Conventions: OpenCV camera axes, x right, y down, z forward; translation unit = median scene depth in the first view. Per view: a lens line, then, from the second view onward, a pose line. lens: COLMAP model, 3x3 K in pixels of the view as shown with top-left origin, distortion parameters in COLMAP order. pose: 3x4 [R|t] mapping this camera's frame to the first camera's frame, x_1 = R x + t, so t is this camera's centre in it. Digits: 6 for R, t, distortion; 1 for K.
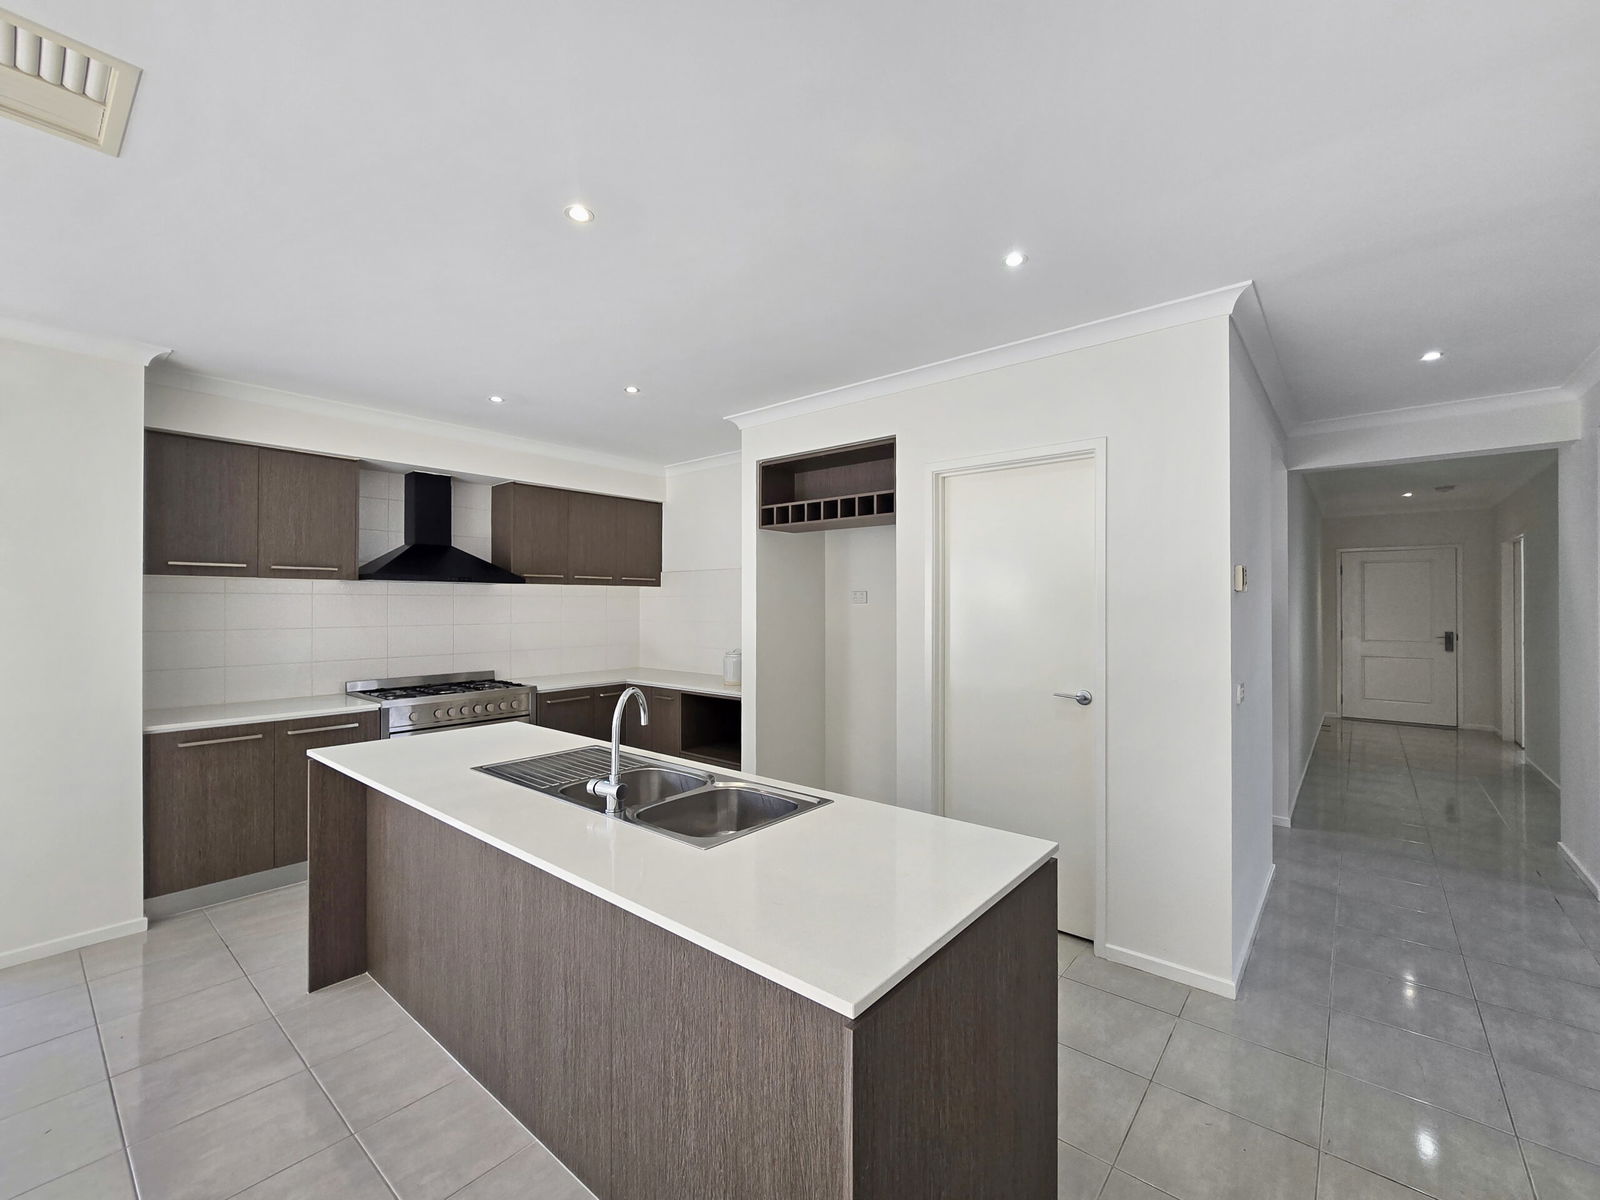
lens RADIAL K [[662.9, 0, 785.0], [0, 662.9, 596.7], [0, 0, 1]] dist [-0.006475, 0.000068]
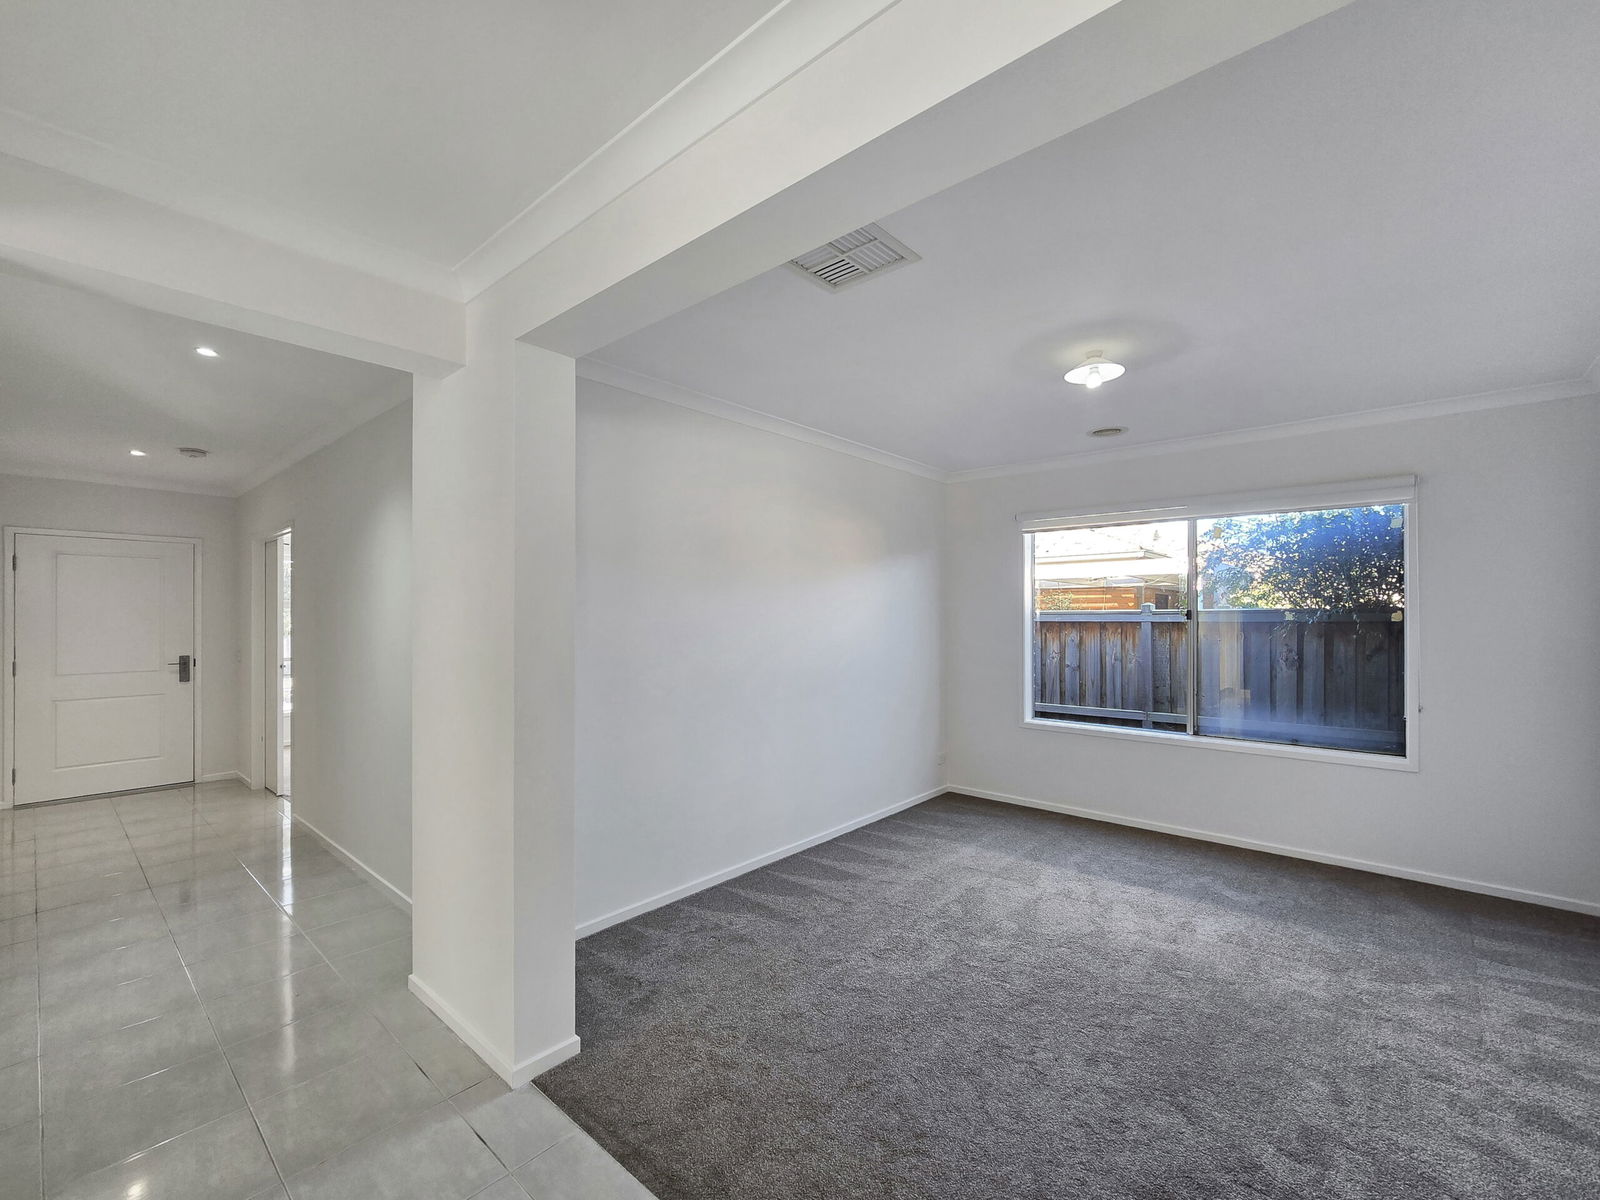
lens RADIAL K [[662.9, 0, 791.1], [0, 662.9, 607.9], [0, 0, 1]] dist [-0.006475, 0.000068]
pose [[0.001751, 0.010117, 0.999947, 0.270544], [-0.005365, 0.999935, -0.010108, 0.003072], [-0.999984, -0.005347, 0.001805, 0.321789]]
